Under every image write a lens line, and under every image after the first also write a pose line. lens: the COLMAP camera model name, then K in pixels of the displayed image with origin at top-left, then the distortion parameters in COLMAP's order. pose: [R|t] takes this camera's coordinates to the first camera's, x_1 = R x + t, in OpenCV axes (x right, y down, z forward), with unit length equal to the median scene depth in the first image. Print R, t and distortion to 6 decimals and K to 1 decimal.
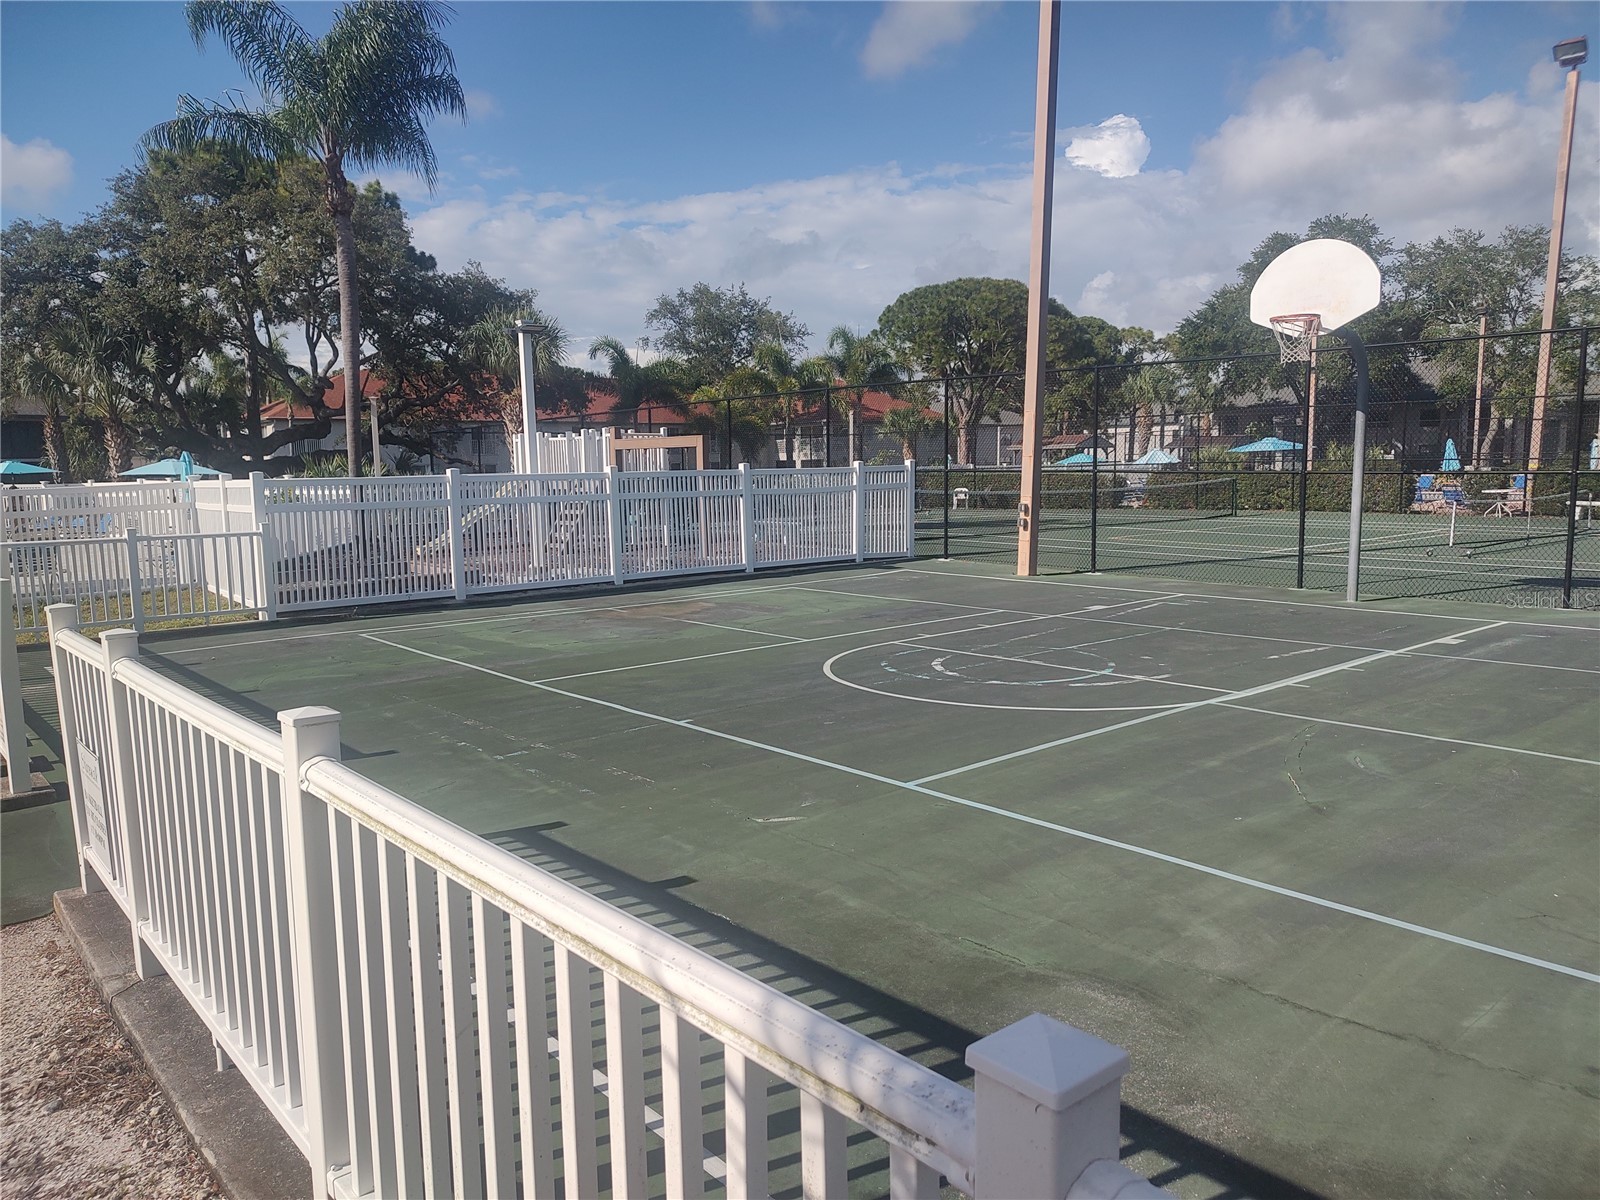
lens RADIAL K [[1132.5, 0, 801.7], [0, 1132.5, 599.1], [0, 0, 1]] dist [0.008289, -0.008481]
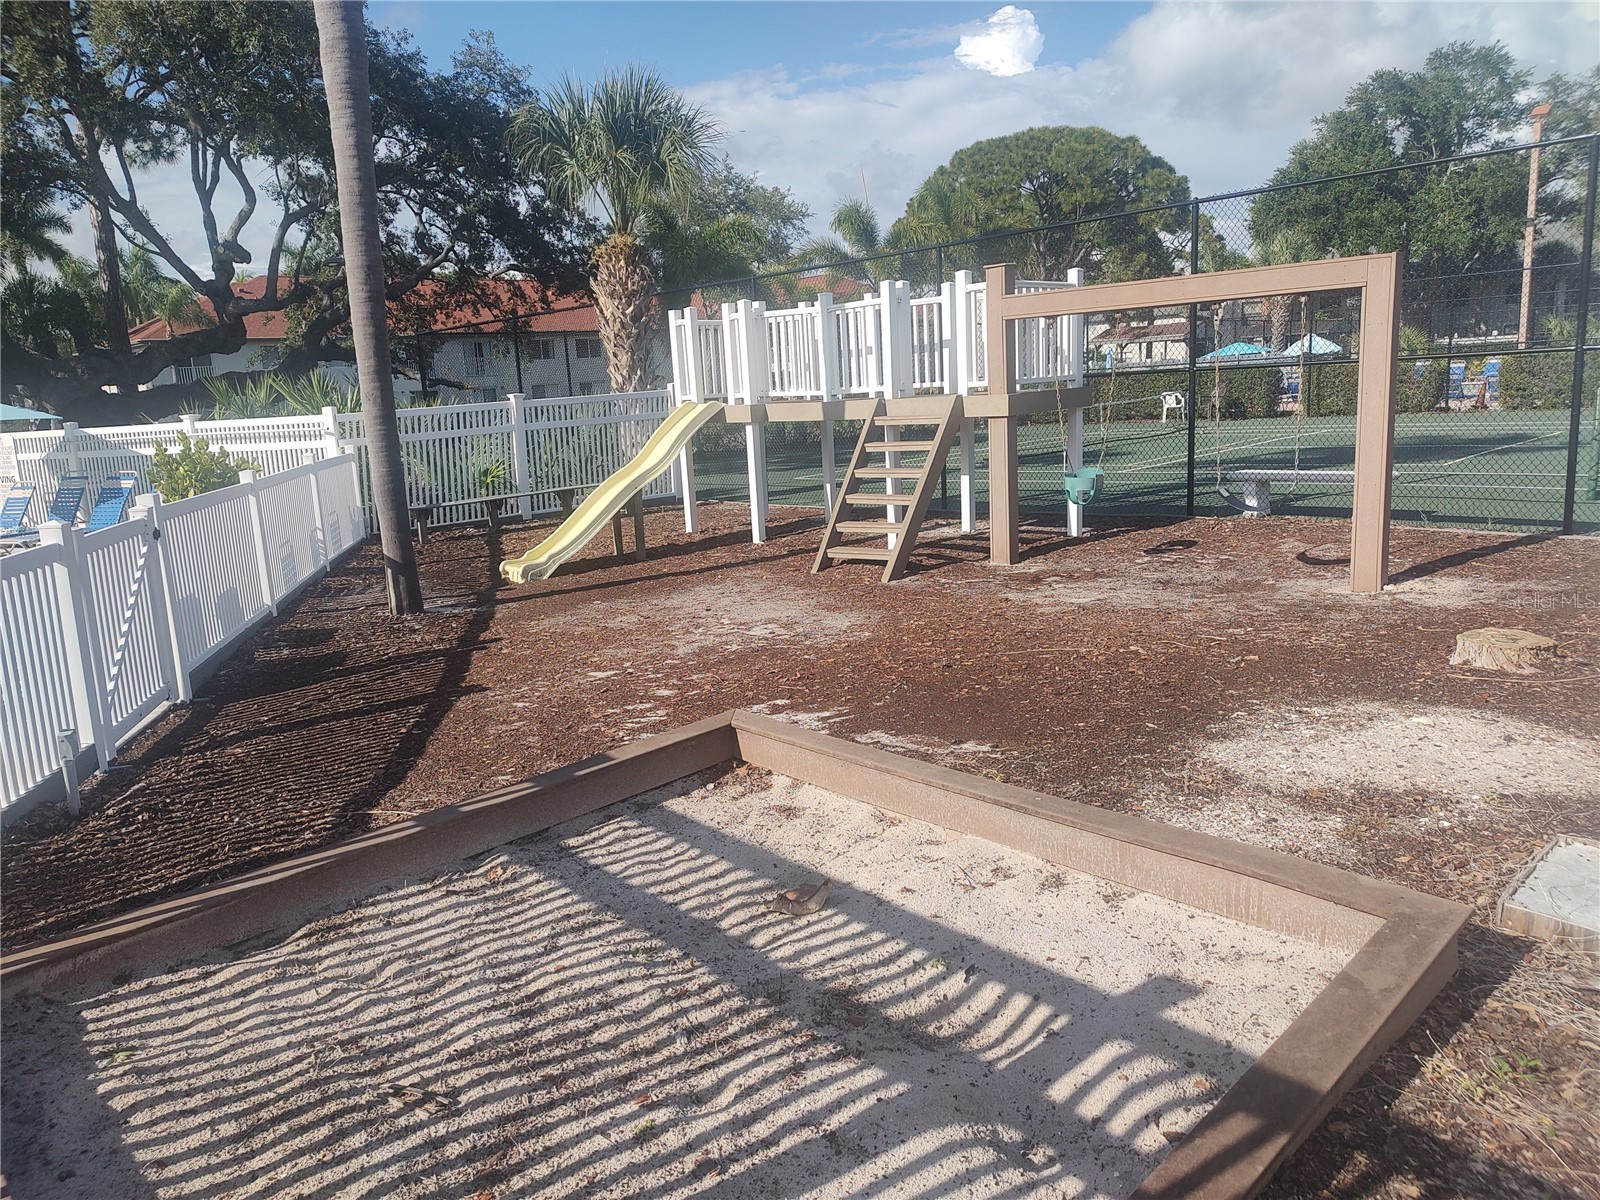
lens RADIAL K [[1132.5, 0, 798.0], [0, 1132.5, 601.6], [0, 0, 1]] dist [0.008289, -0.008481]
pose [[0.995854, -0.054513, 0.072826, -0.167840], [0.048970, 0.995916, 0.075845, -0.038157], [-0.076663, -0.071964, 0.994457, 0.349670]]
